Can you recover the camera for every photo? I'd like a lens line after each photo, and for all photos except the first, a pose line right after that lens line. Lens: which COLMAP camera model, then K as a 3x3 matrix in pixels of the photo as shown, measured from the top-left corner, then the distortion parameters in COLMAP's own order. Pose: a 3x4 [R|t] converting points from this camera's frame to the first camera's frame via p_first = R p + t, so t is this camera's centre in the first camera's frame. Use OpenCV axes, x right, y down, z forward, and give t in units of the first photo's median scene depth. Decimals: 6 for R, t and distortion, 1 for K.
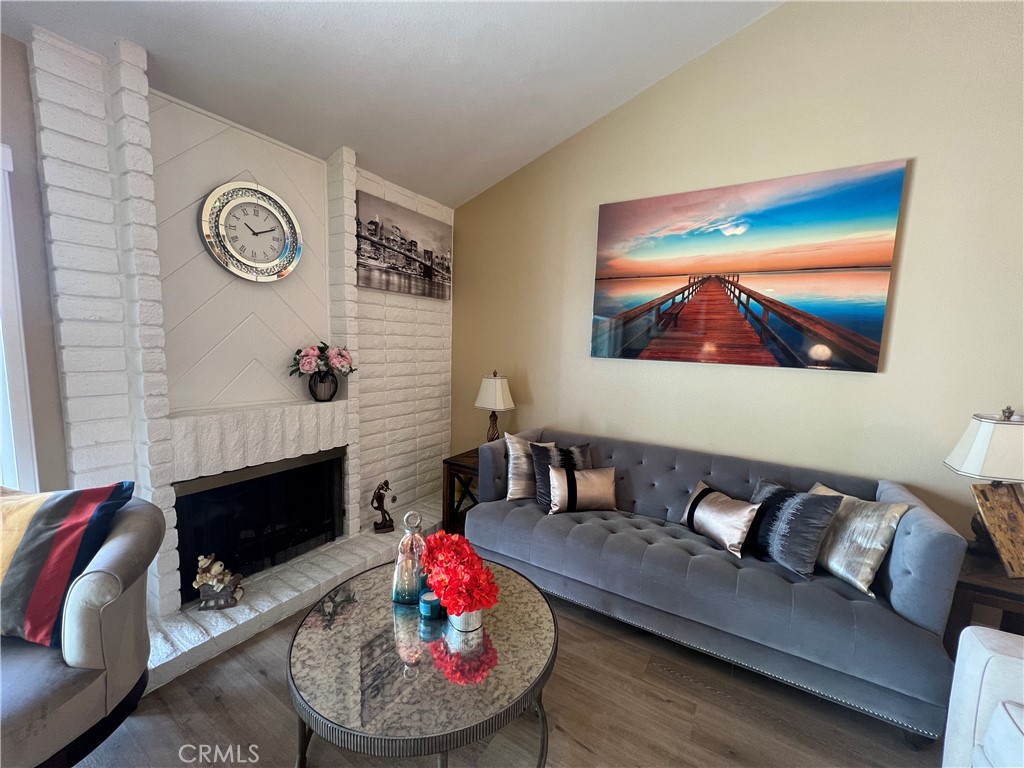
lens RADIAL K [[409.2, 0, 513.8], [0, 409.2, 387.7], [0, 0, 1]] dist [-0.000226, 0.000061]
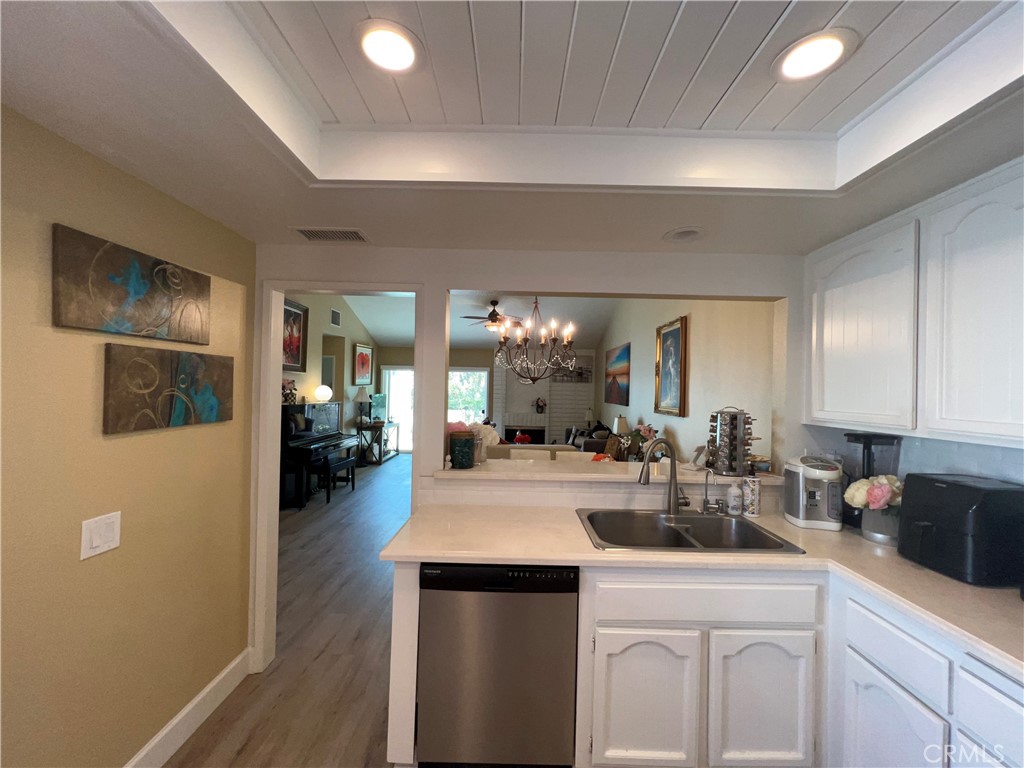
lens RADIAL K [[409.2, 0, 516.4], [0, 409.2, 389.8], [0, 0, 1]] dist [-0.000226, 0.000061]
pose [[0.531701, -0.020293, -0.846689, 2.408385], [-0.097161, 0.991651, -0.084783, 0.145000], [0.841341, 0.127344, 0.525290, -1.079902]]
